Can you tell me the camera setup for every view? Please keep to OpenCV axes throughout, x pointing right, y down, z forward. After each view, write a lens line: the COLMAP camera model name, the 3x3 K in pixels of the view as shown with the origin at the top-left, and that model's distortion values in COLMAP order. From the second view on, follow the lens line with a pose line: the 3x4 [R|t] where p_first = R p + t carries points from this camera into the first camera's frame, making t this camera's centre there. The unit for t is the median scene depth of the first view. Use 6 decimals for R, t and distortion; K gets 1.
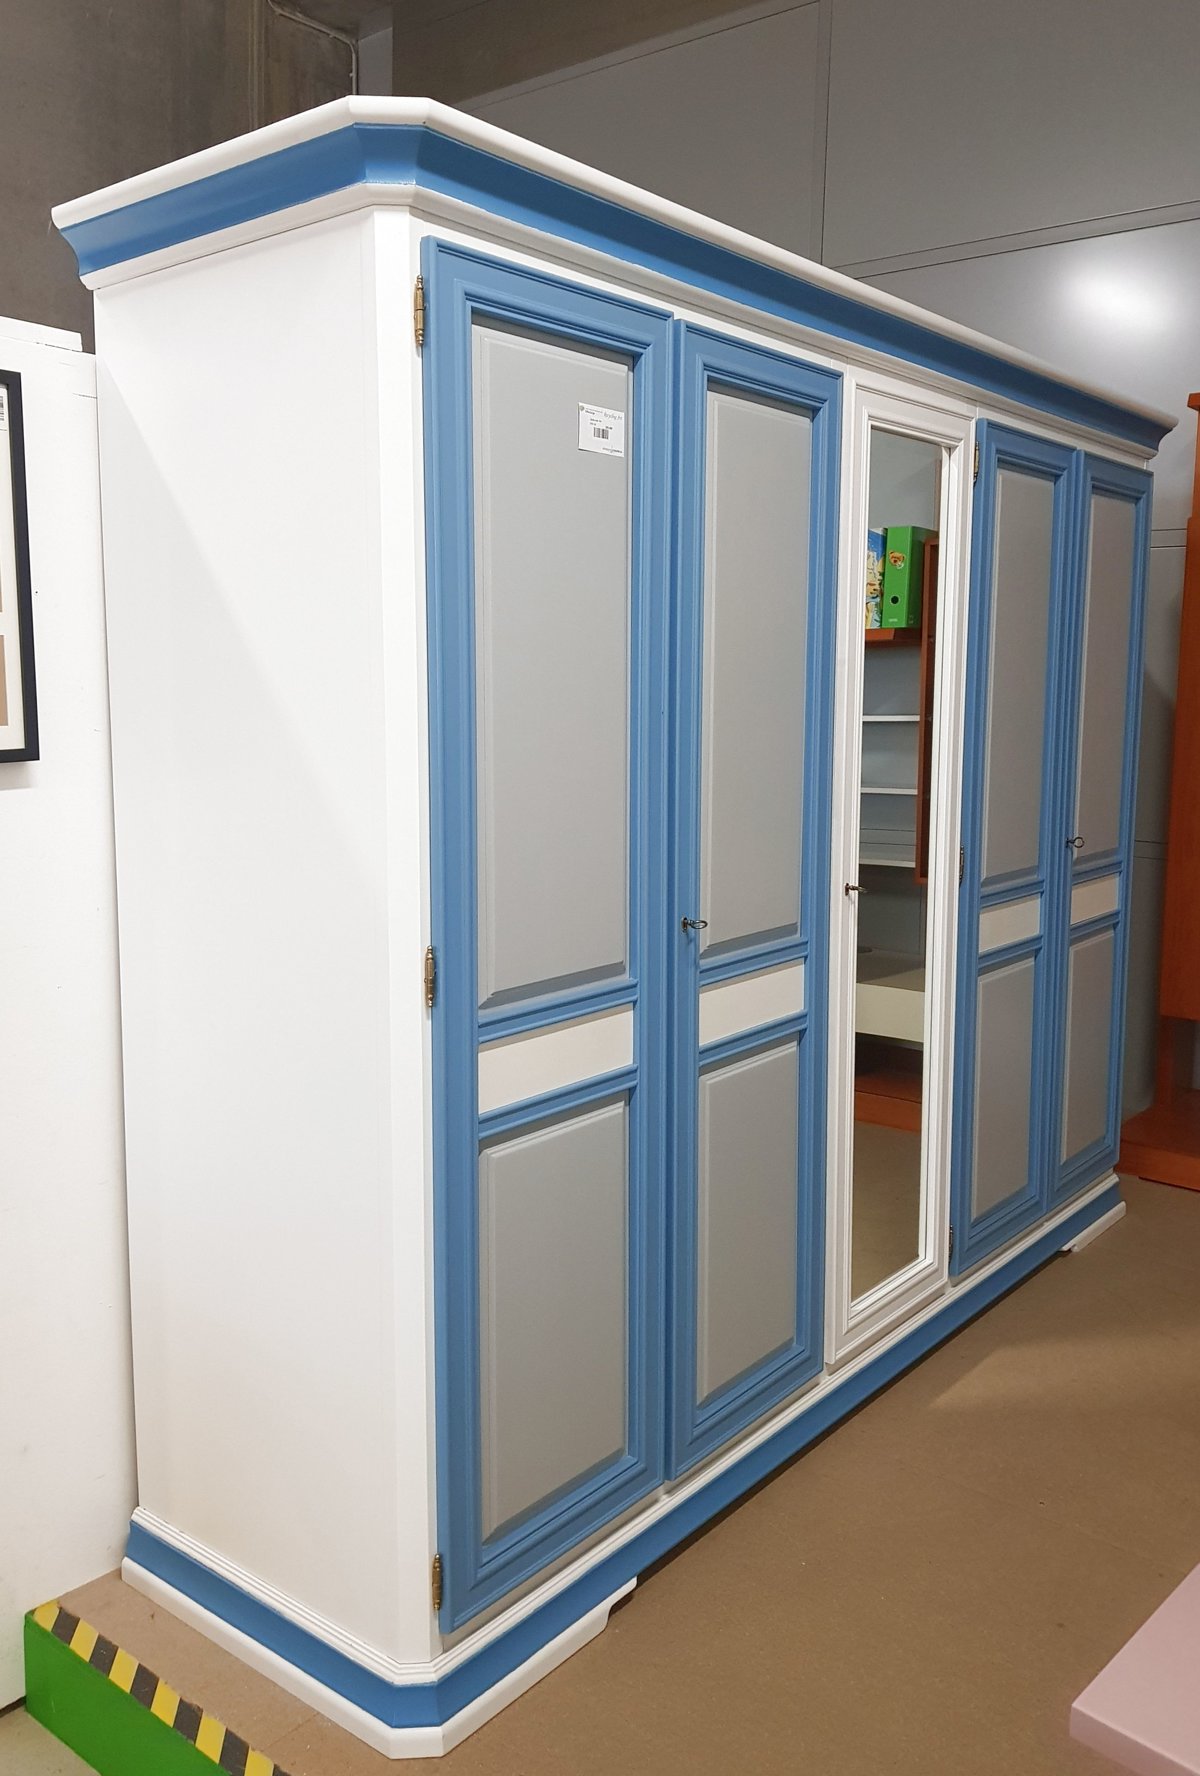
lens RADIAL K [[1457.8, 0, 522.8], [0, 1457.8, 860.7], [0, 0, 1]] dist [0.002406, -0.017345]
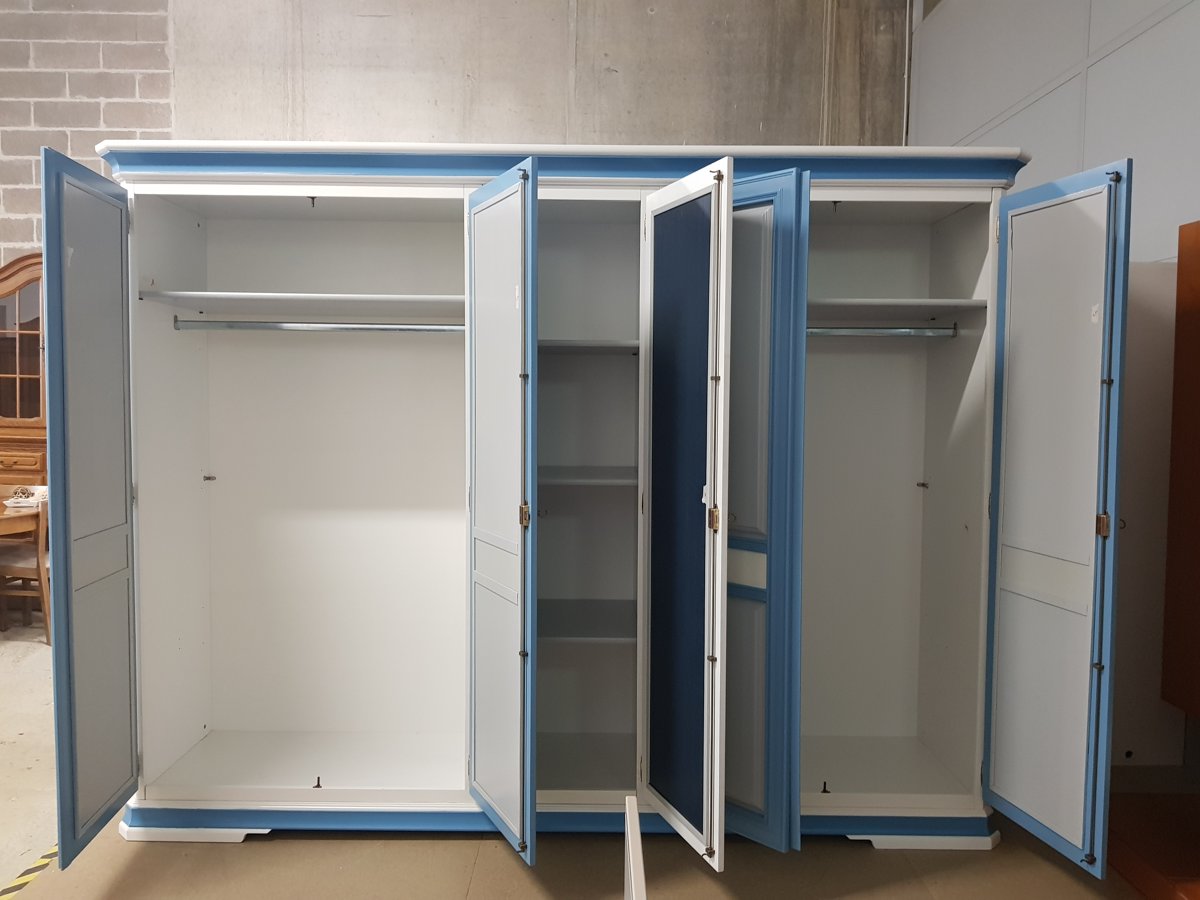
lens RADIAL K [[909.9, 0, 568.4], [0, 909.9, 450.7], [0, 0, 1]] dist [0.016857, -0.027982]
pose [[0.648819, 0.047284, -0.759473, 1.189972], [-0.100358, 0.994666, -0.023809, -0.021247], [0.754296, 0.091667, 0.650103, 0.446551]]
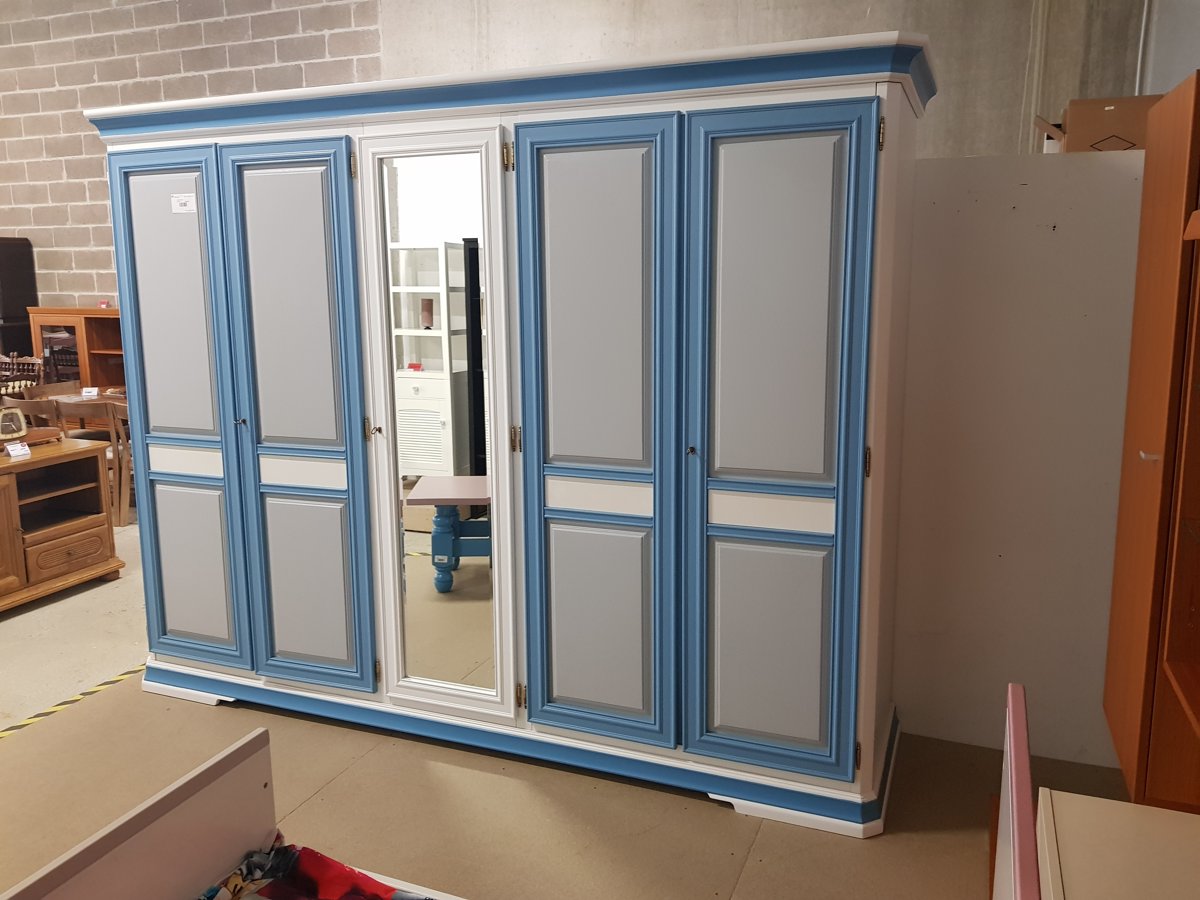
lens RADIAL K [[909.9, 0, 600.6], [0, 909.9, 431.4], [0, 0, 1]] dist [0.016857, -0.027982]
pose [[0.336134, 0.149576, -0.929861, 1.487268], [-0.108379, 0.986892, 0.119572, -0.152794], [0.935558, 0.060585, 0.347939, 0.977850]]
